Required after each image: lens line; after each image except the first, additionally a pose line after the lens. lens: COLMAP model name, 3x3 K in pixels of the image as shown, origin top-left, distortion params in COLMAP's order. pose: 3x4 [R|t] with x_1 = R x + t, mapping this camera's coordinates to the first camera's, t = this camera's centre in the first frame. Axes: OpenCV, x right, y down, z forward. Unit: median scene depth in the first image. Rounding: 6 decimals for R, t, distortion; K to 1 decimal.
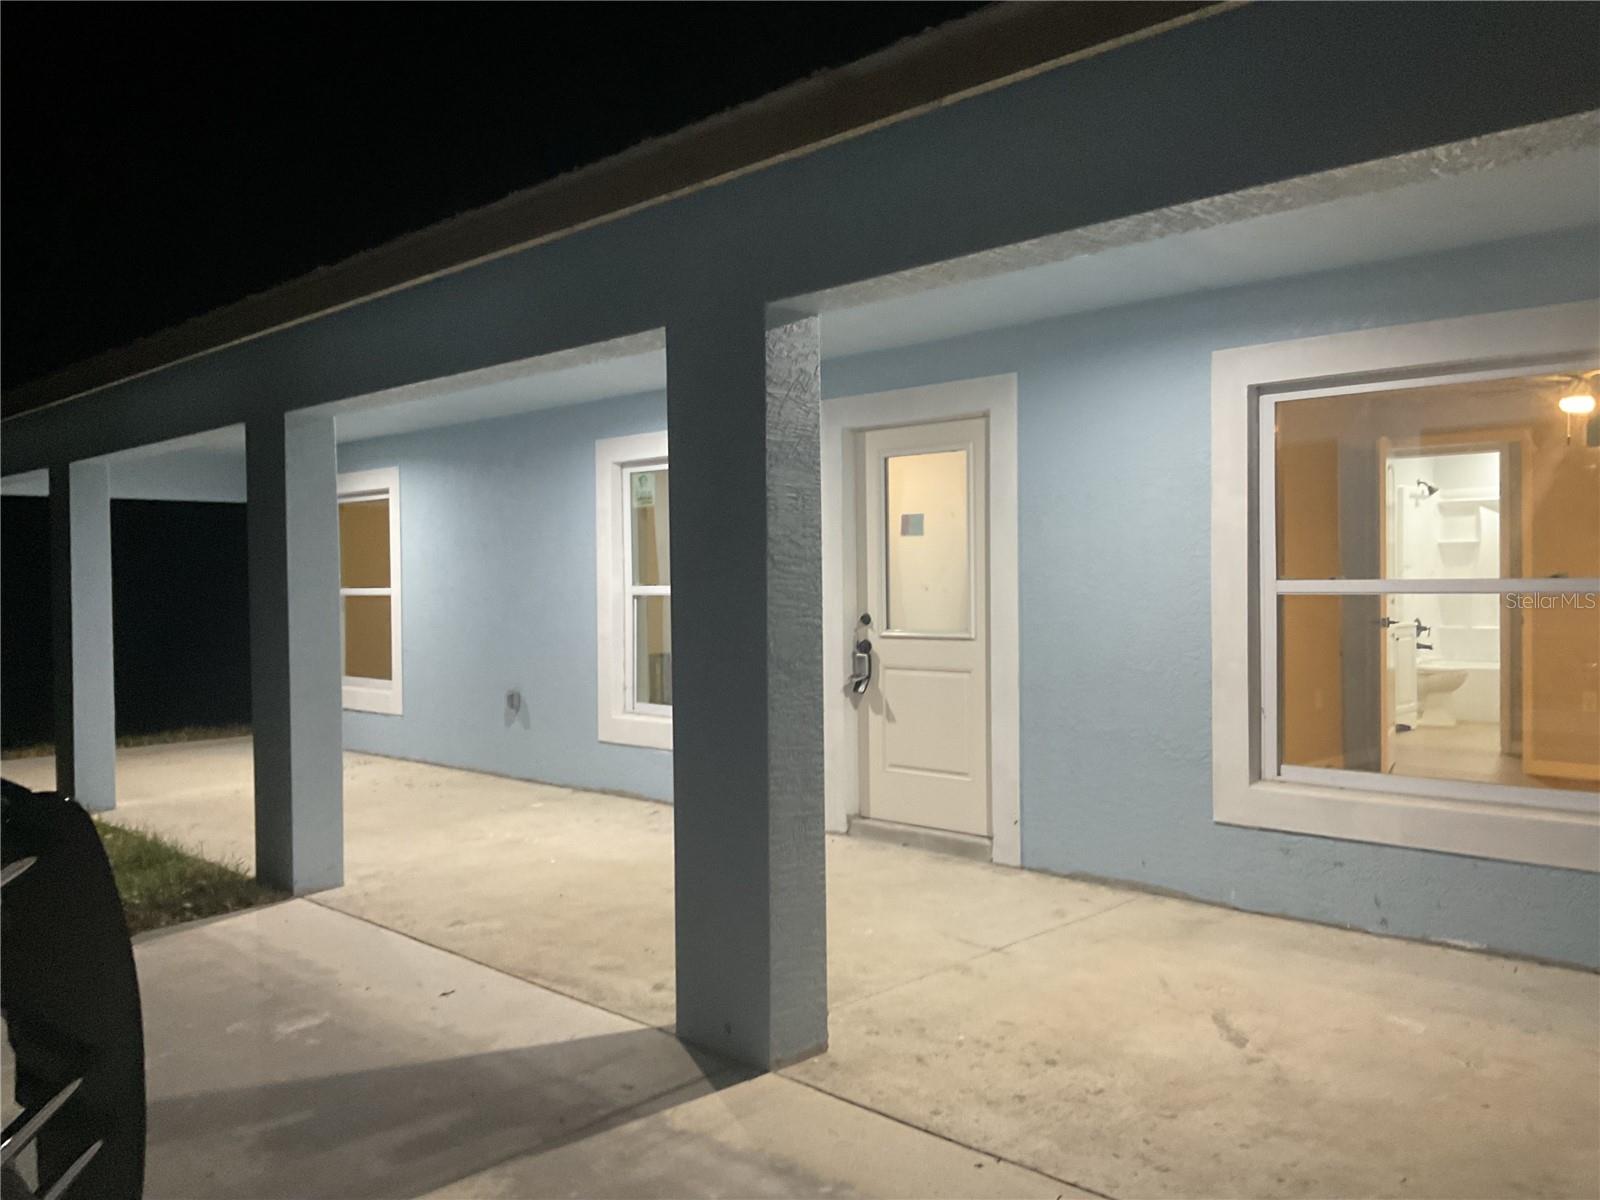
lens RADIAL K [[1314.2, 0, 805.1], [0, 1314.2, 606.3], [0, 0, 1]] dist [0.091471, -0.161554]
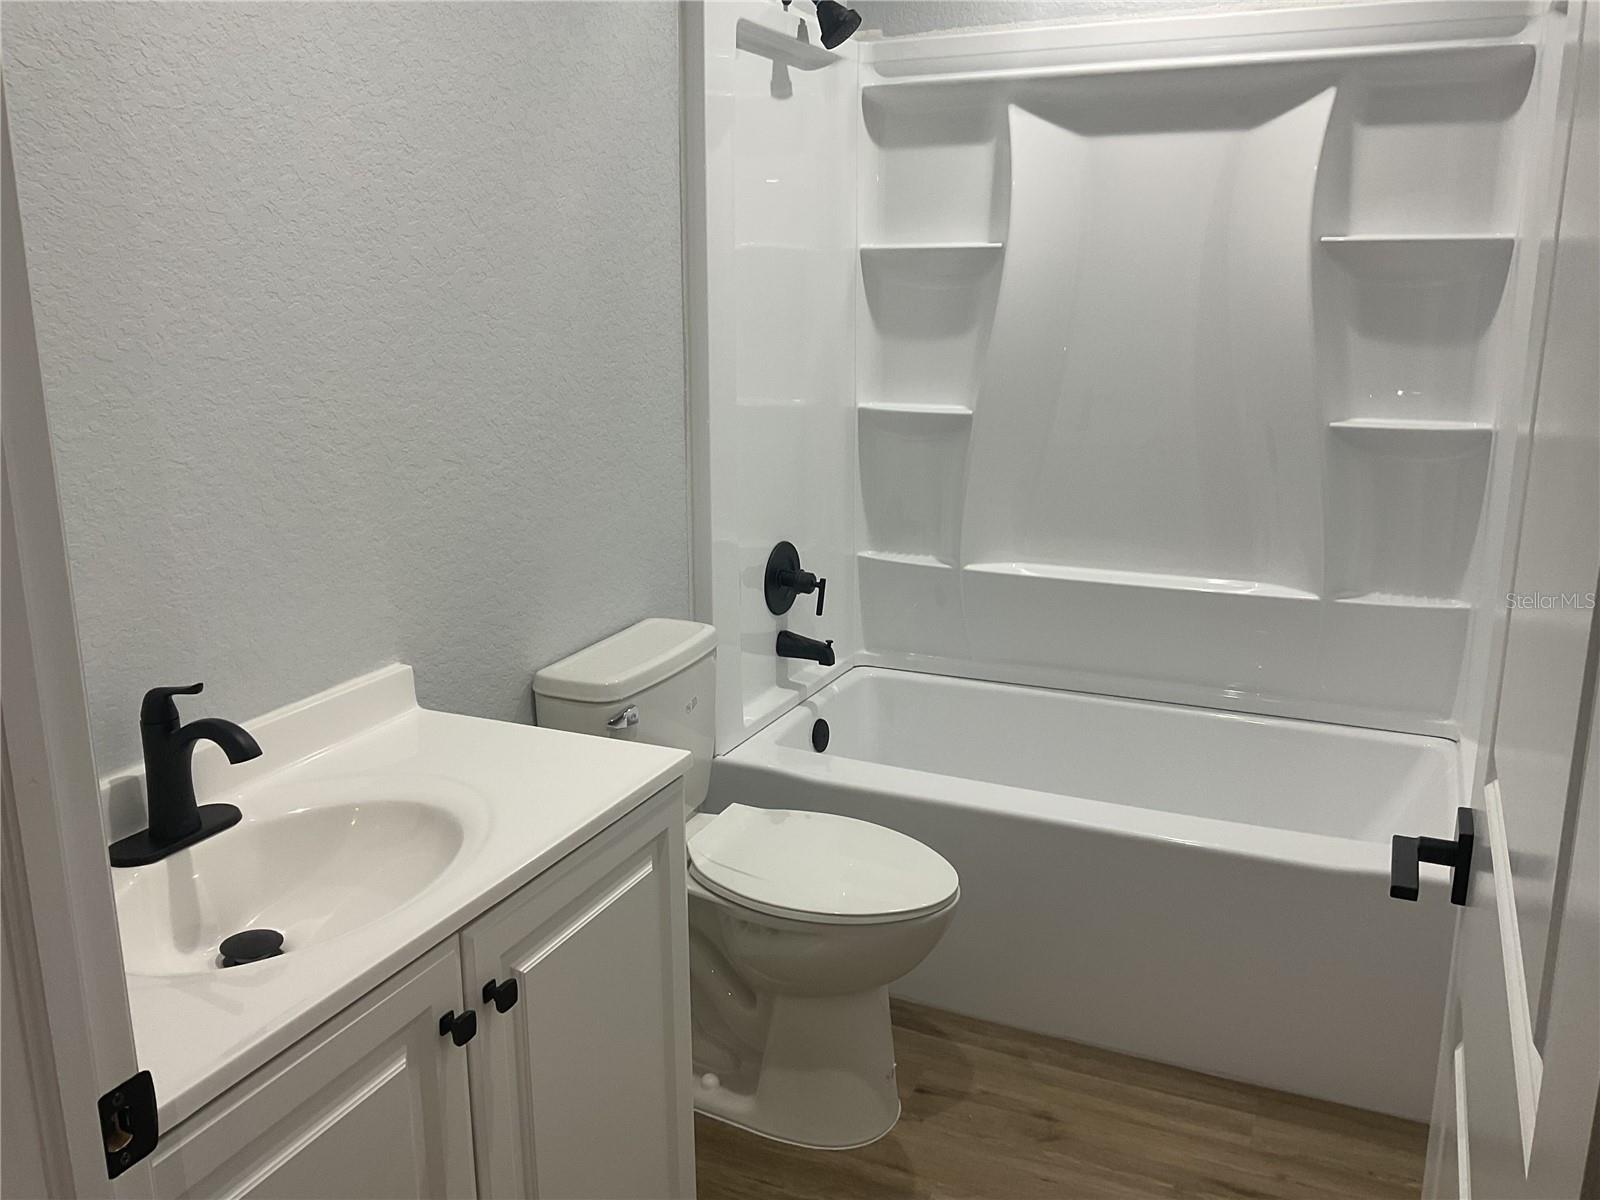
lens RADIAL K [[1314.2, 0, 798.5], [0, 1314.2, 605.3], [0, 0, 1]] dist [0.091471, -0.161554]
pose [[0.937783, -0.073885, 0.339271, 0.373336], [-0.004843, 0.974220, 0.225549, -0.038905], [-0.347189, -0.213159, 0.913249, 0.756388]]
